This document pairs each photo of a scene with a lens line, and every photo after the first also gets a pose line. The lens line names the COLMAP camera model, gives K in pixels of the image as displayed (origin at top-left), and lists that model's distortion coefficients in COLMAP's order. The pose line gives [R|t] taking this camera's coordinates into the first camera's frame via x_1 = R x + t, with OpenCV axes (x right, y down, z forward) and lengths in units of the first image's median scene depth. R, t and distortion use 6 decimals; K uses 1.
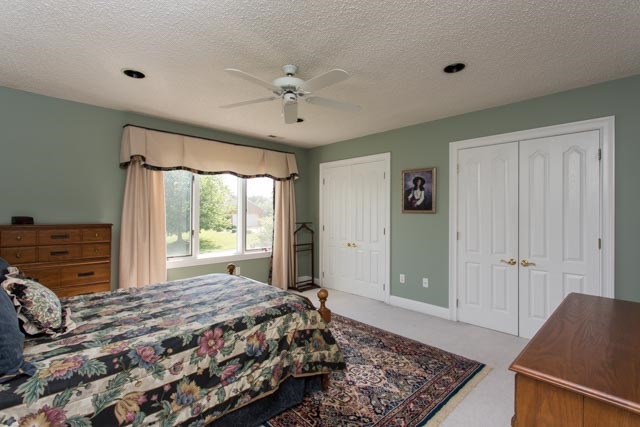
lens RADIAL K [[301.5, 0, 315.7], [0, 301.5, 214.0], [0, 0, 1]] dist [0.000790, 0.000489]
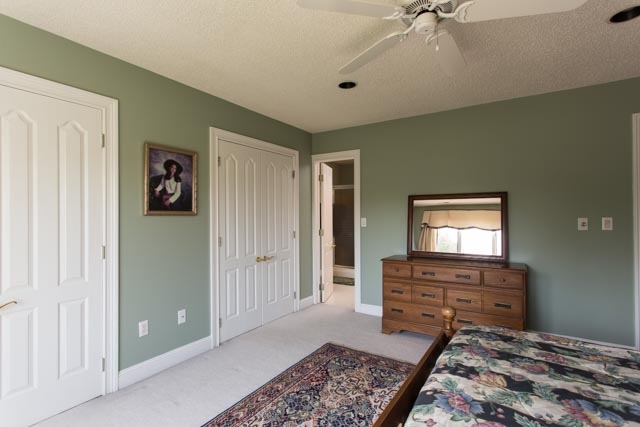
lens RADIAL K [[314.8, 0, 320.0], [0, 314.8, 213.5], [0, 0, 1]] dist [0.001241, 0.000218]
pose [[-0.238125, -0.001935, 0.971233, -0.406573], [0.011866, 0.999918, 0.004901, -0.006307], [-0.971162, 0.012691, -0.238082, 0.863381]]
